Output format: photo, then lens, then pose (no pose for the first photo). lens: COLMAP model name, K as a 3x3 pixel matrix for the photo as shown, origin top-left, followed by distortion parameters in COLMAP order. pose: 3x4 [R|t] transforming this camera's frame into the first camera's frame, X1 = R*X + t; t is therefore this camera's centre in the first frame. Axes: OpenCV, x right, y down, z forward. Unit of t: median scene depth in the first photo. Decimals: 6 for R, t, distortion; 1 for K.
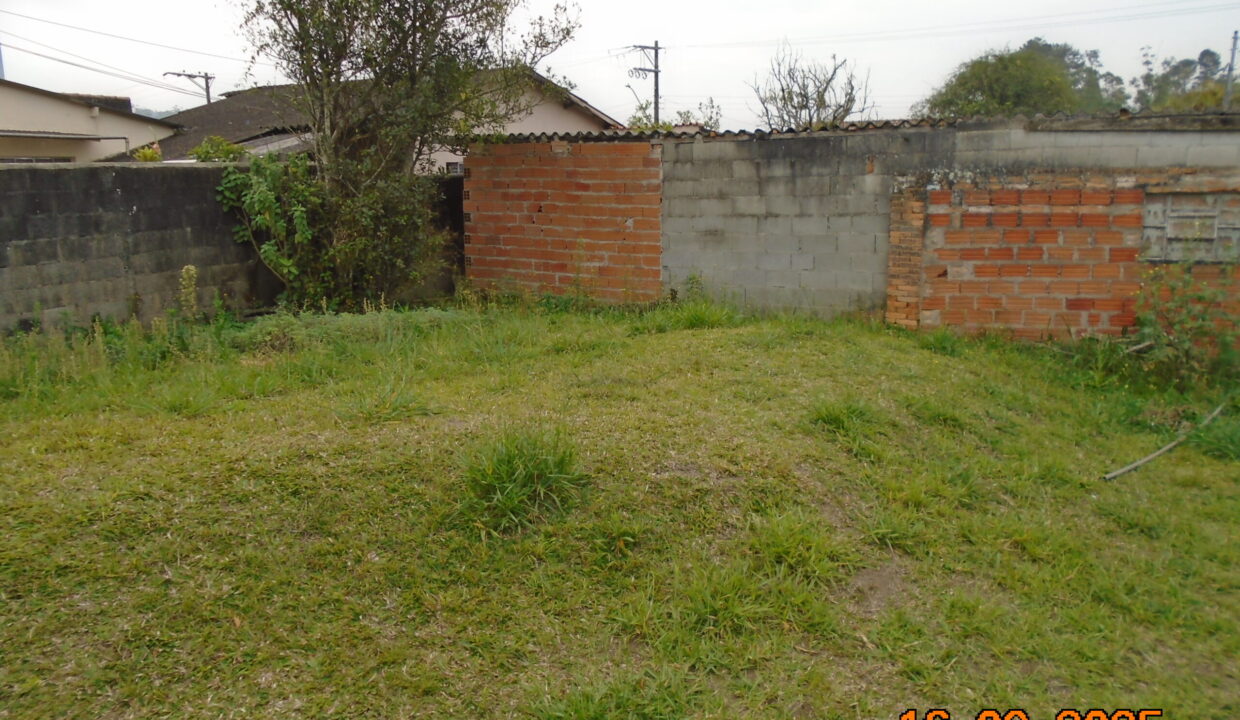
lens RADIAL K [[934.1, 0, 614.7], [0, 934.1, 356.1], [0, 0, 1]] dist [-0.029799, 0.018137]
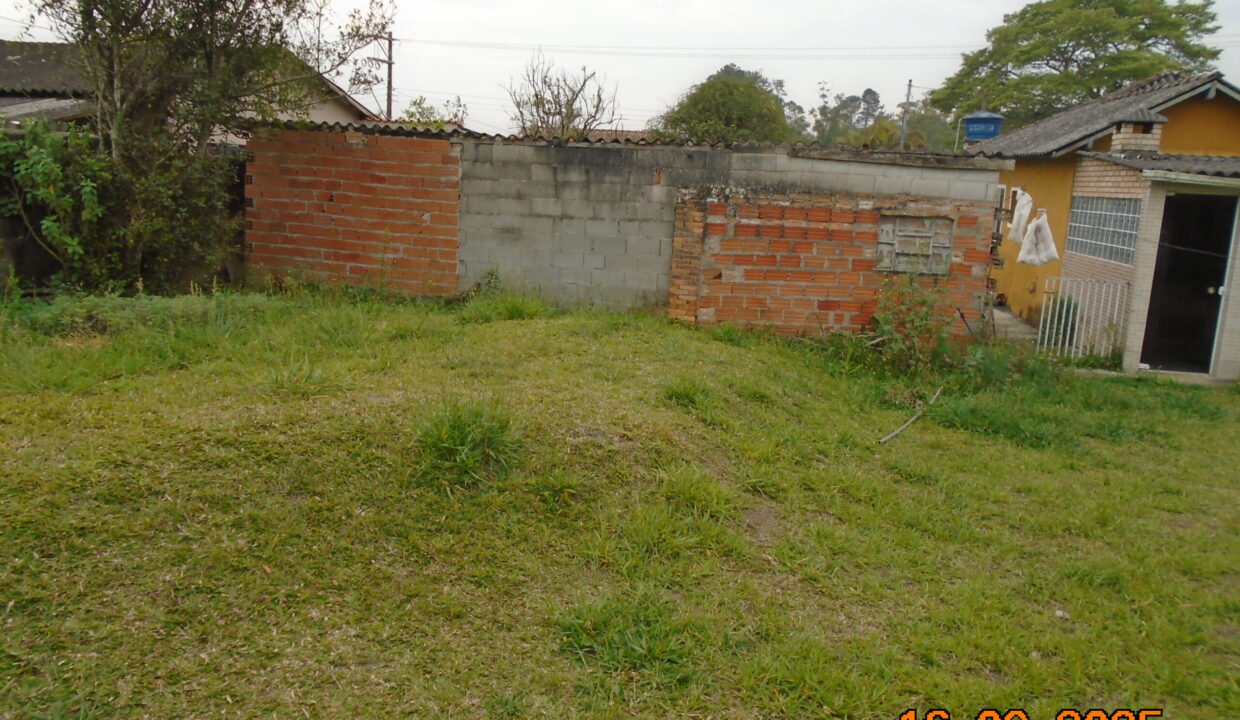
lens RADIAL K [[934.1, 0, 614.7], [0, 934.1, 356.1], [0, 0, 1]] dist [-0.029799, 0.018137]
pose [[0.953382, 0.008302, 0.301653, -0.112762], [-0.008891, 0.999960, 0.000582, 0.010073], [-0.301636, -0.003237, 0.953418, -0.053086]]
